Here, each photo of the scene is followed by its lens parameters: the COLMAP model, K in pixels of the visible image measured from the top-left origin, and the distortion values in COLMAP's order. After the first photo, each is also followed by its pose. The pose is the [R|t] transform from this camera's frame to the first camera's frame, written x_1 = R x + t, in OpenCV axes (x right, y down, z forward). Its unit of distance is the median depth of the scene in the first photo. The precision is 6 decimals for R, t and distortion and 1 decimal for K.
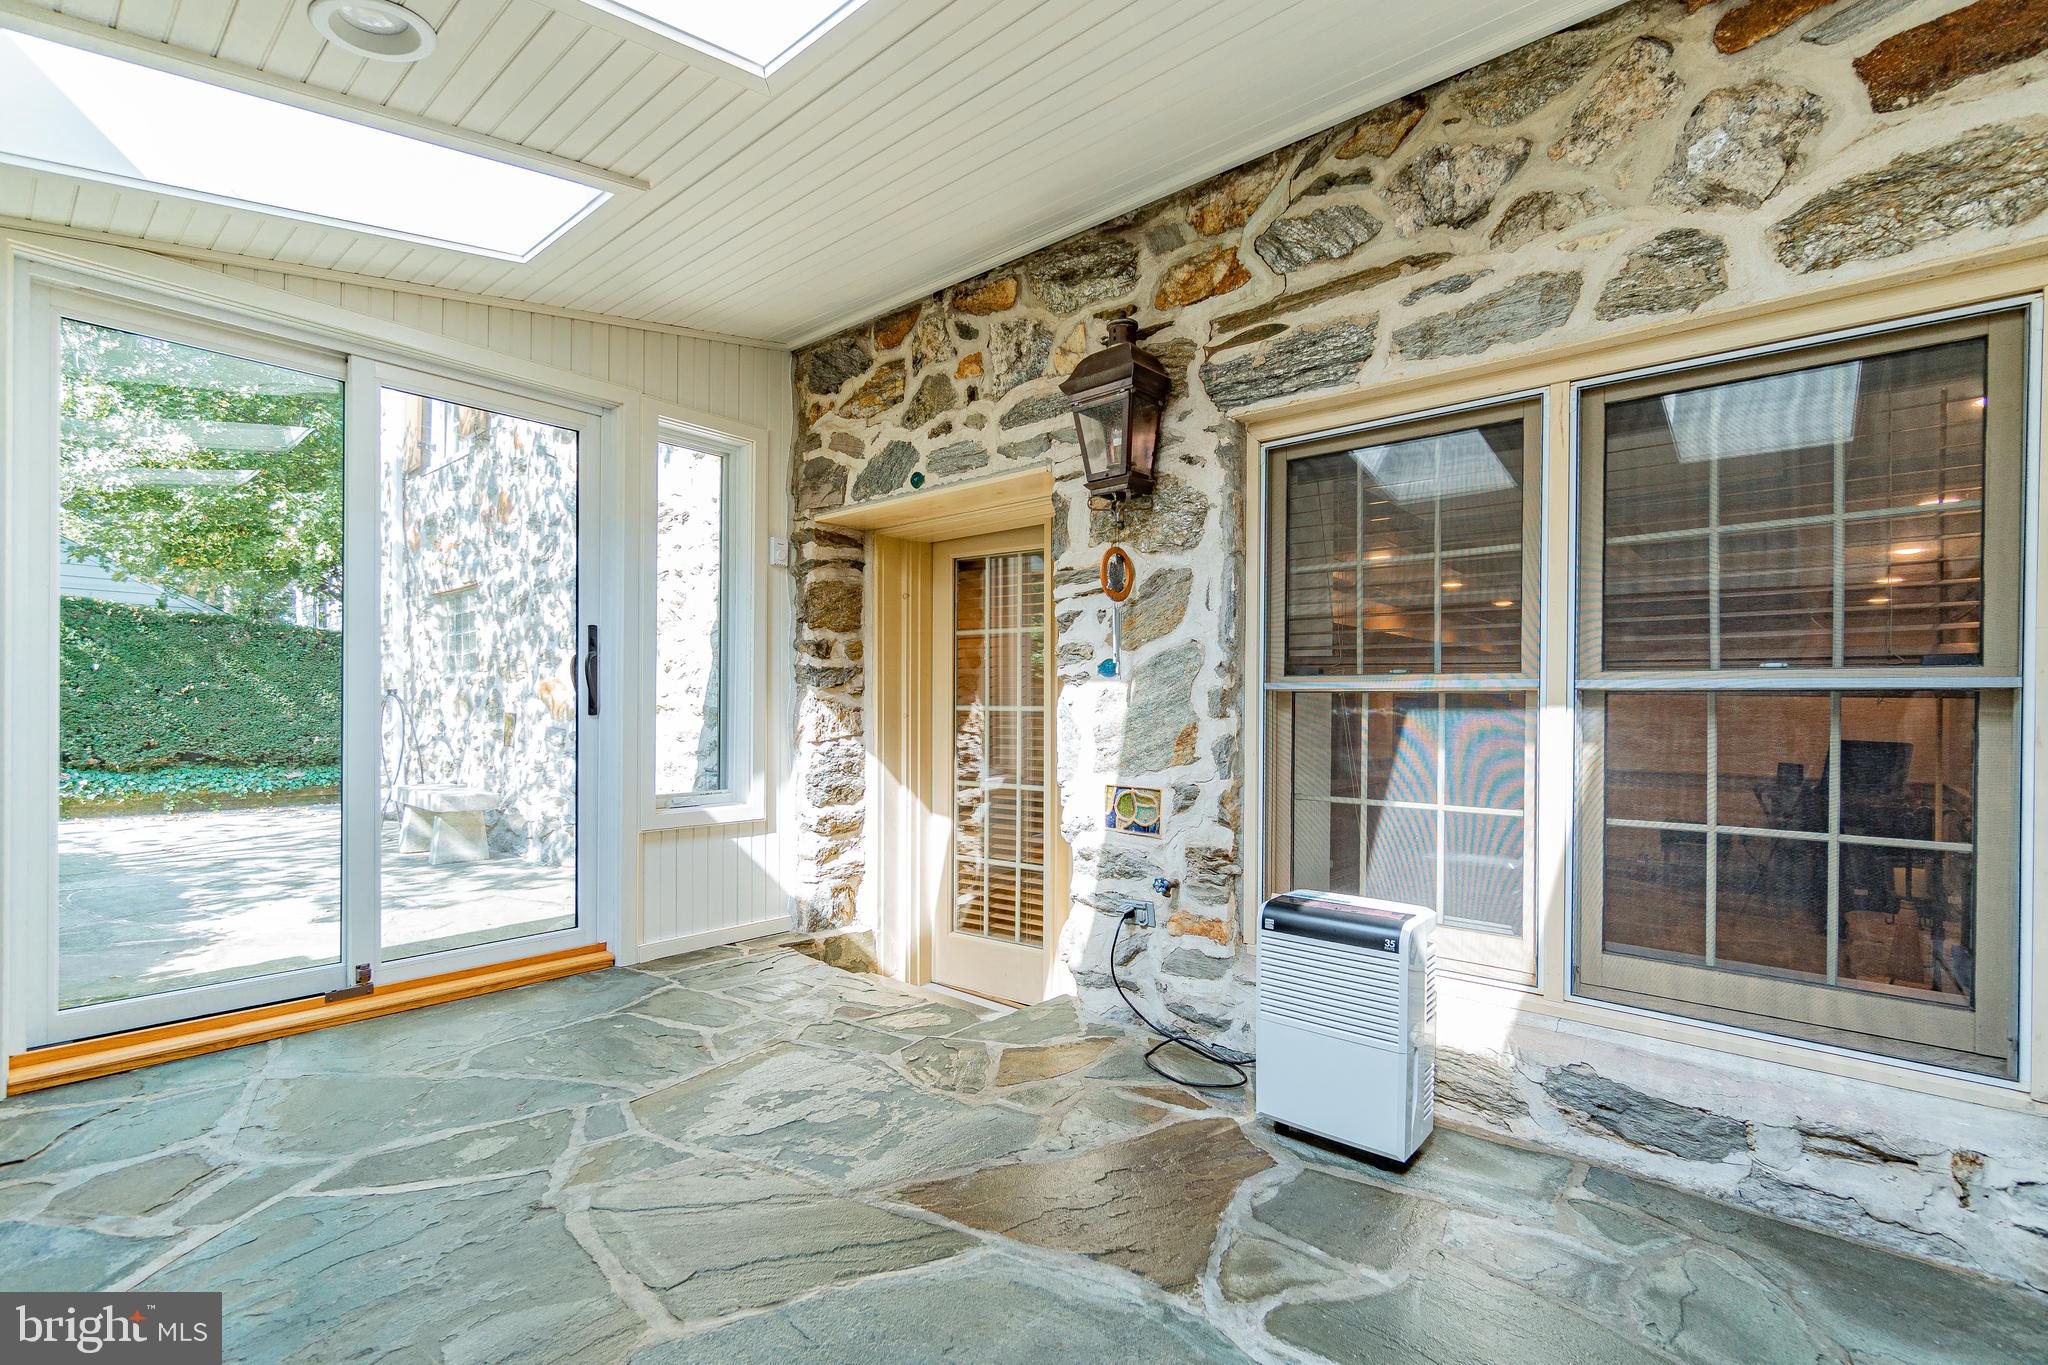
lens RADIAL K [[893.3, 0, 1017.7], [0, 893.3, 707.8], [0, 0, 1]] dist [-0.000475, -0.000183]
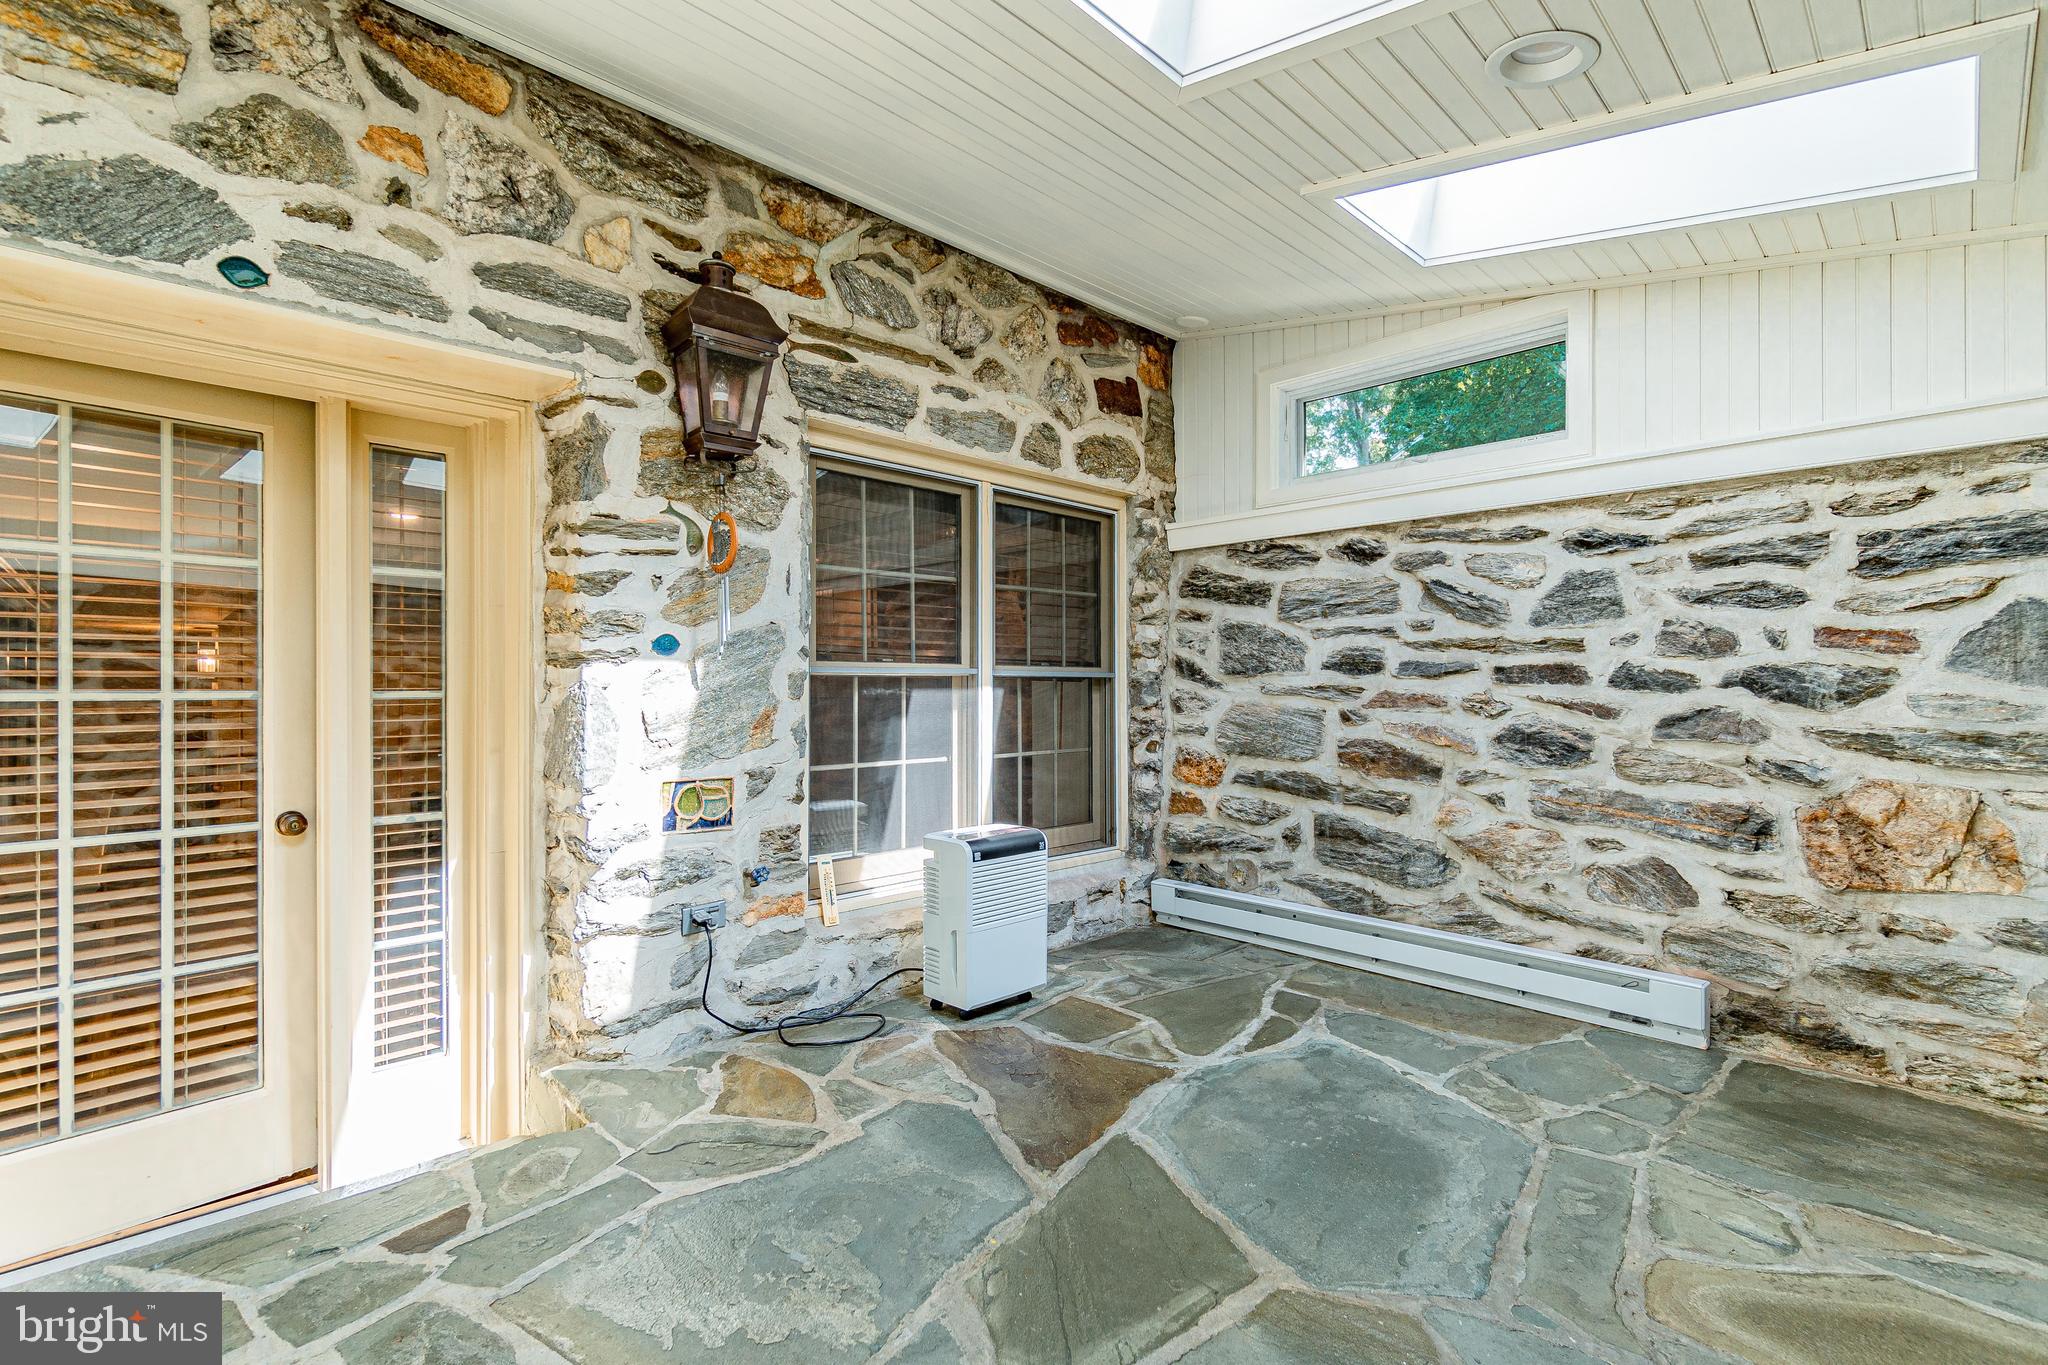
lens RADIAL K [[892.2, 0, 1024.0], [0, 892.2, 682.5], [0, 0, 1]] dist [-0.002684, -0.000103]
pose [[0.108469, -0.001695, 0.994098, -0.772569], [0.003950, 0.999991, 0.001274, -0.008679], [-0.994092, 0.003789, 0.108474, 0.616528]]
